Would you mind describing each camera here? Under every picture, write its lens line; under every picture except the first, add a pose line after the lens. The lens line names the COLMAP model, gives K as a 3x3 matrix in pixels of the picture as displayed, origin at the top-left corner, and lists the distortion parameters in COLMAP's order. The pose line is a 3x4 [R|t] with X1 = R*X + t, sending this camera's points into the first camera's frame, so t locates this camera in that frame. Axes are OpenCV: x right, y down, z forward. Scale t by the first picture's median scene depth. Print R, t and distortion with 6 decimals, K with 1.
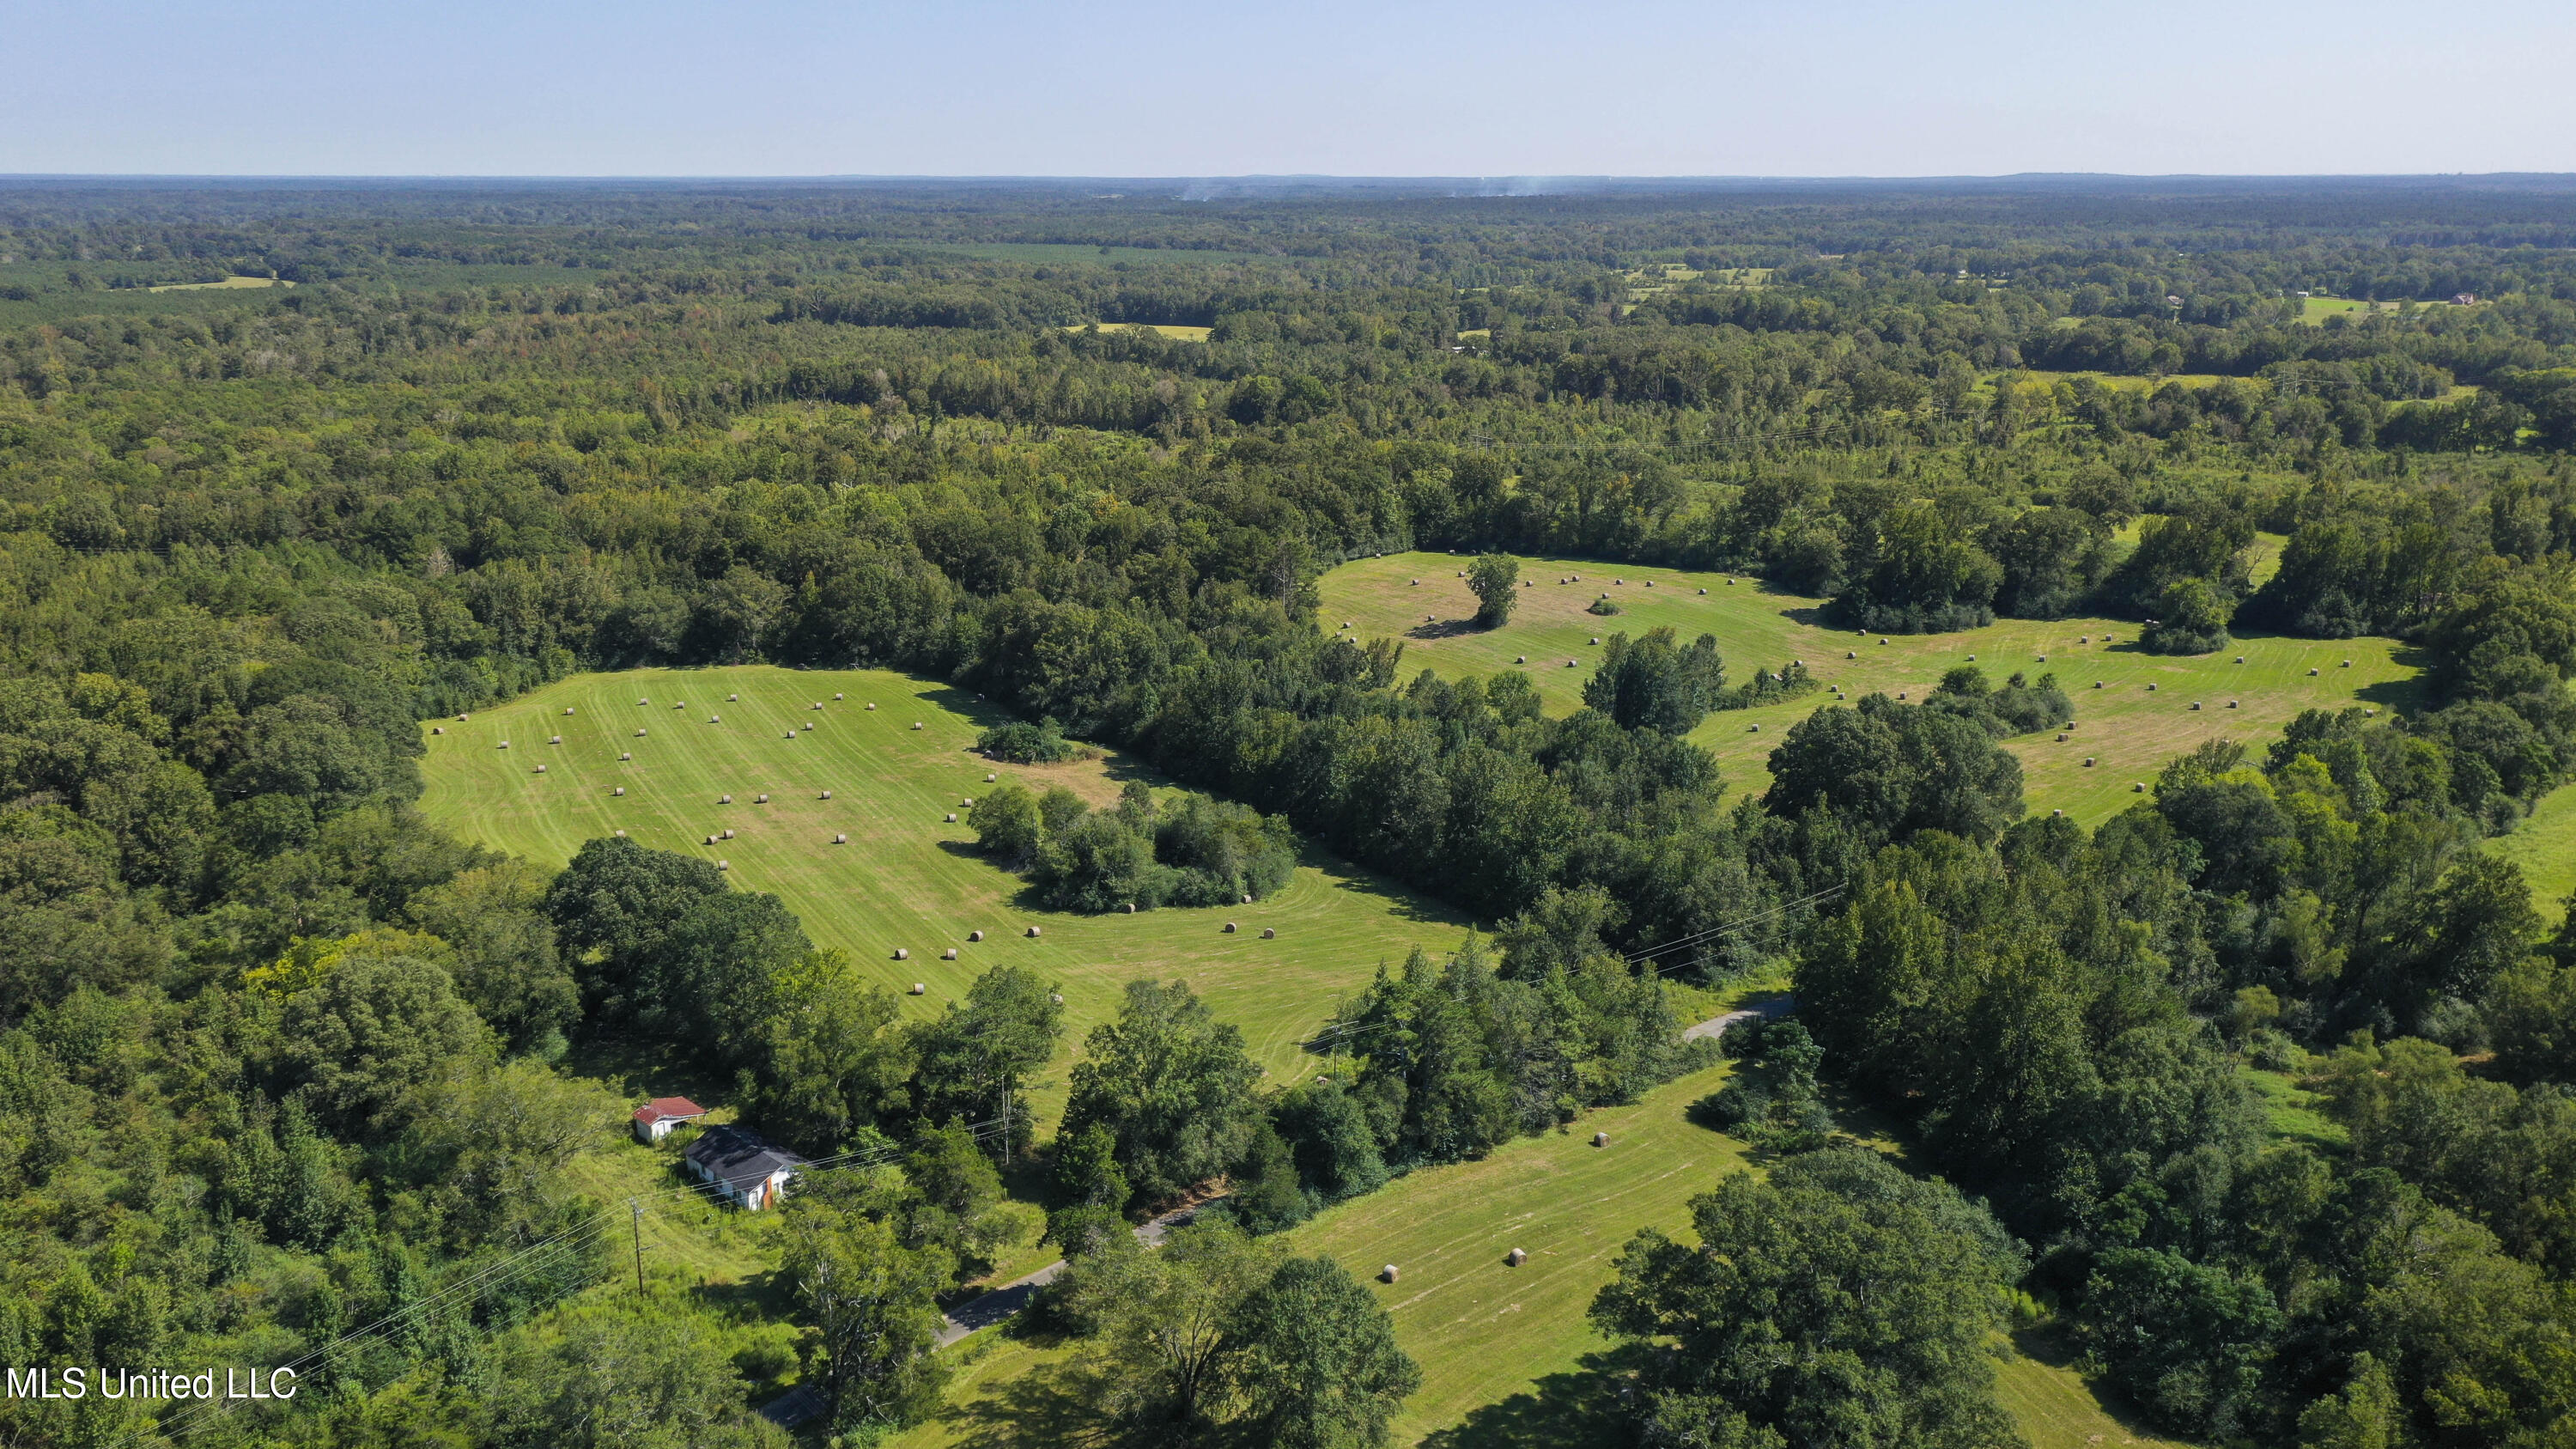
lens RADIAL K [[2087.0, 0, 1284.1], [0, 2087.0, 719.7], [0, 0, 1]] dist [0.025221, 0.003075]
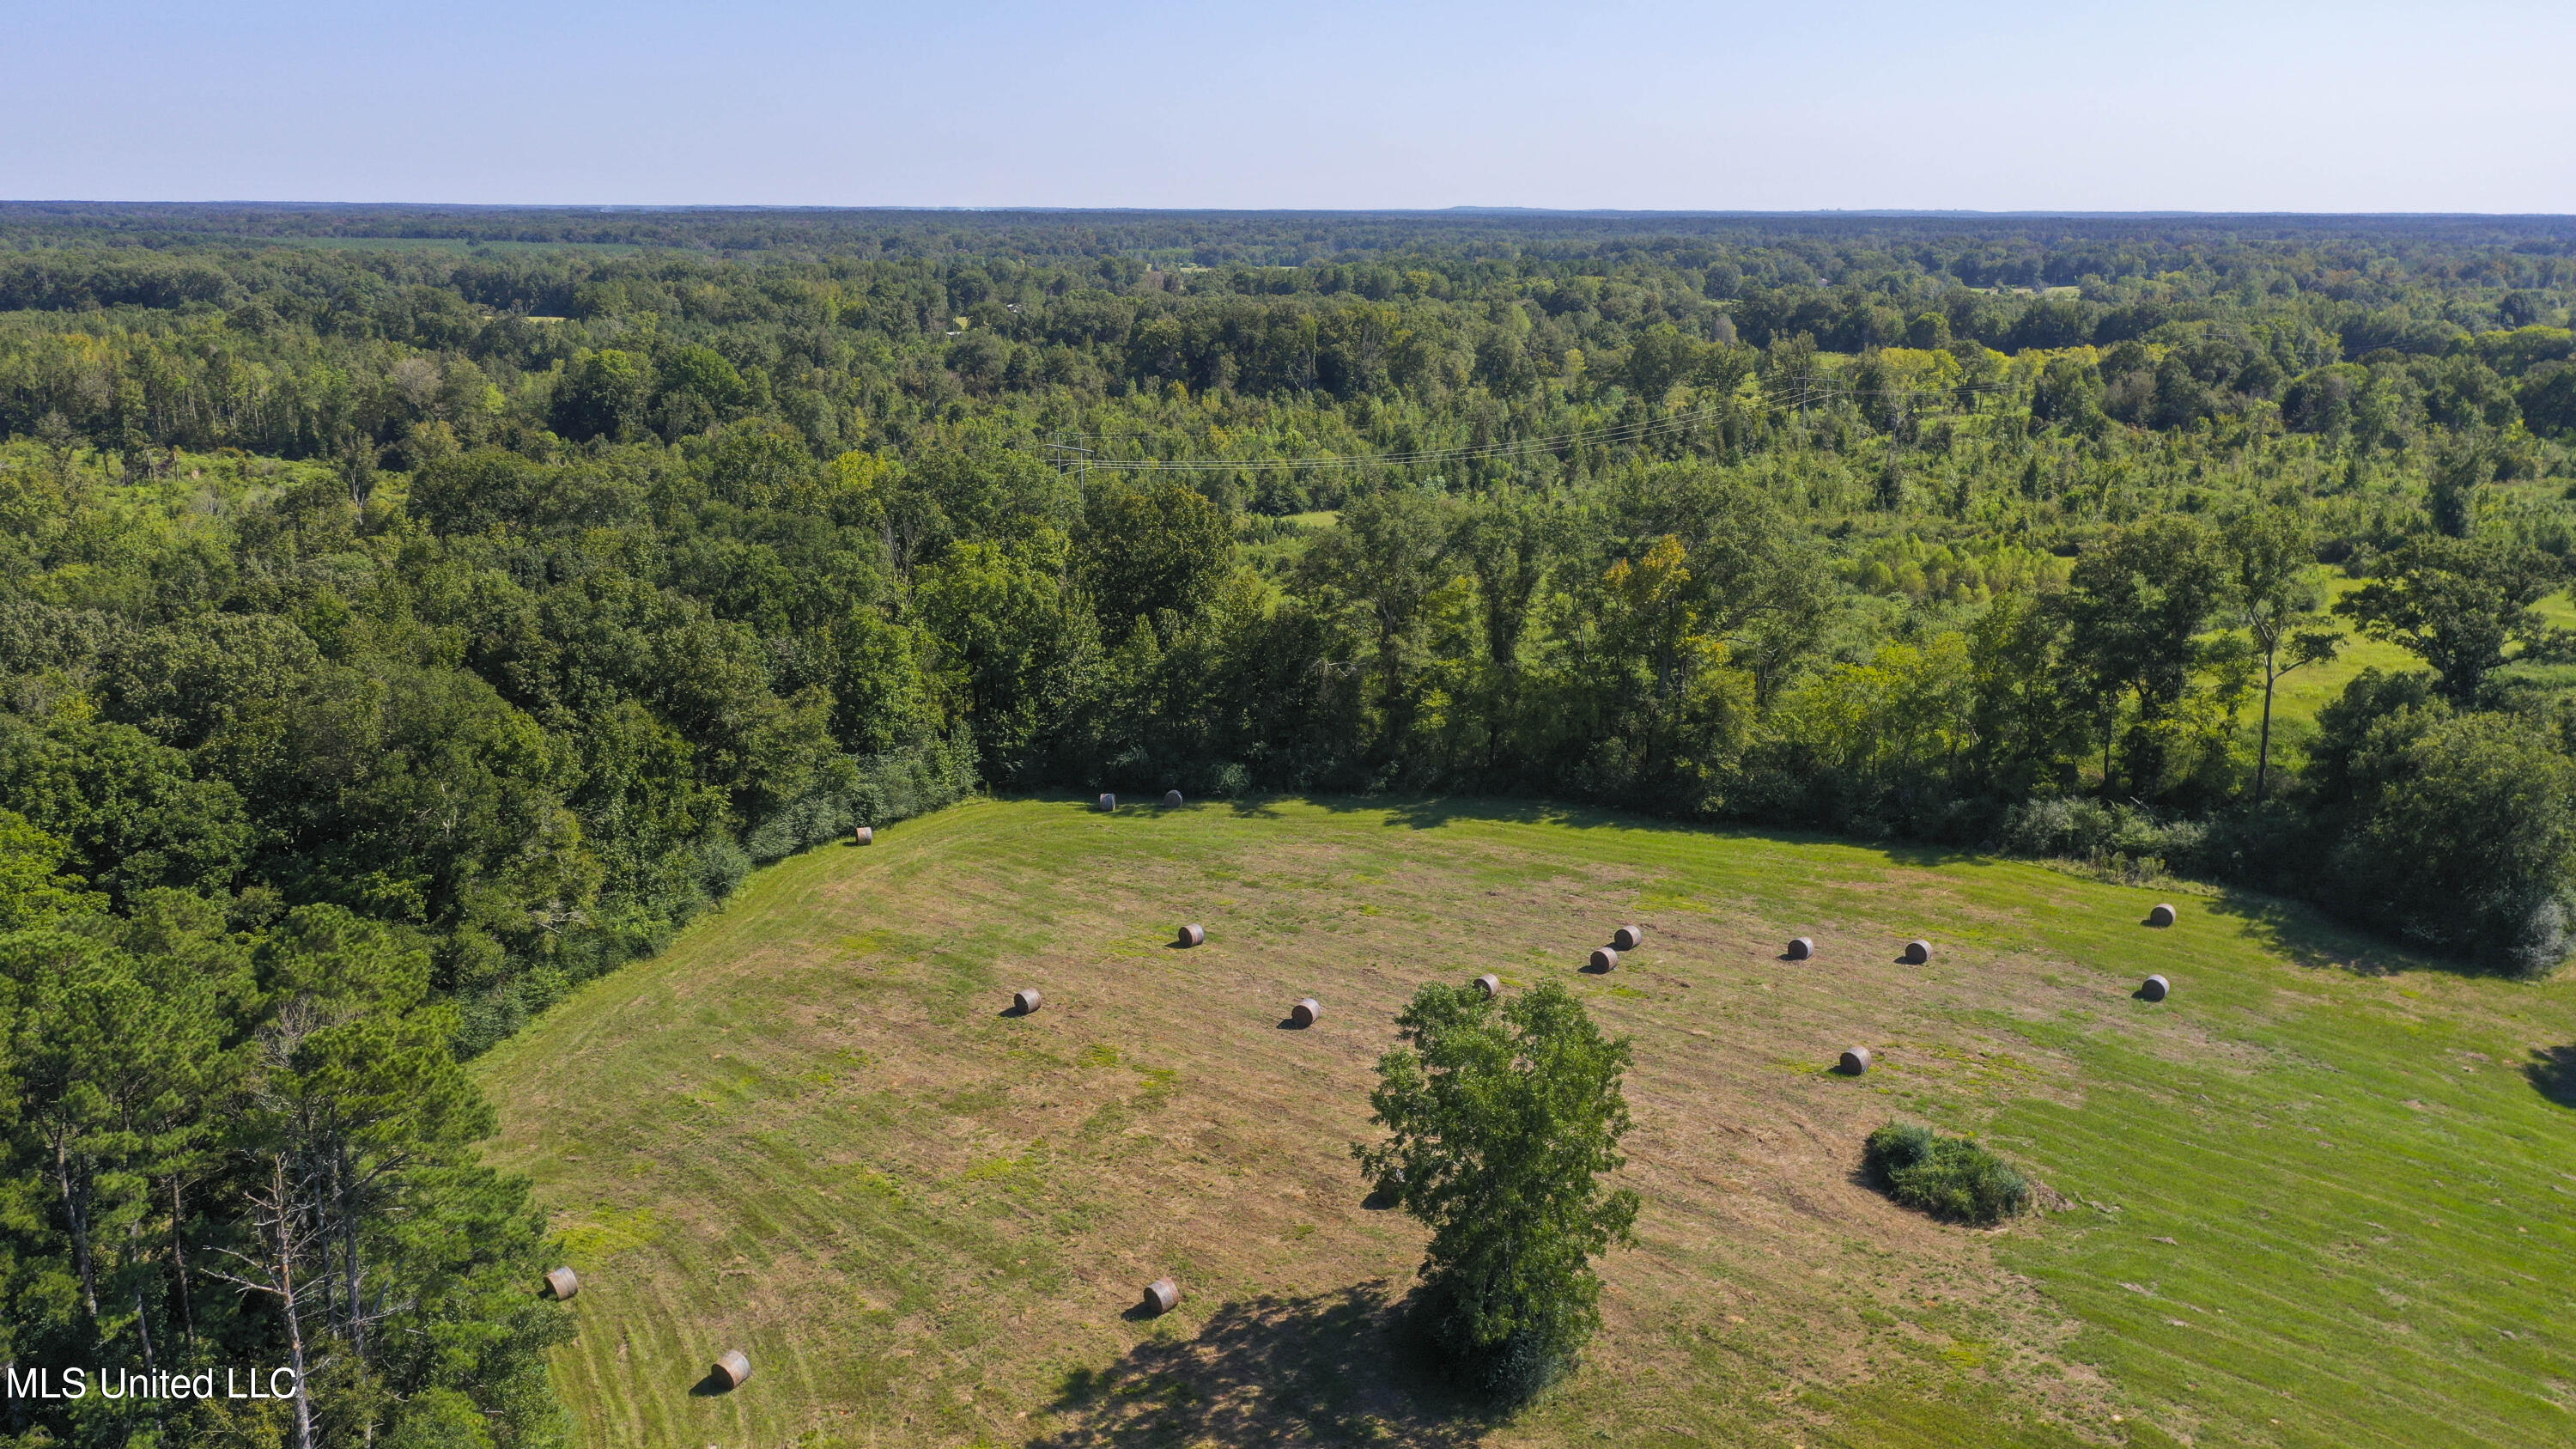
lens RADIAL K [[2087.0, 0, 1284.1], [0, 2087.0, 719.7], [0, 0, 1]] dist [0.025221, 0.003075]
pose [[0.968441, -0.053505, 0.243431, 0.020279], [0.057115, 0.998337, -0.007790, -0.056677], [-0.242610, 0.021447, 0.969887, 0.444454]]
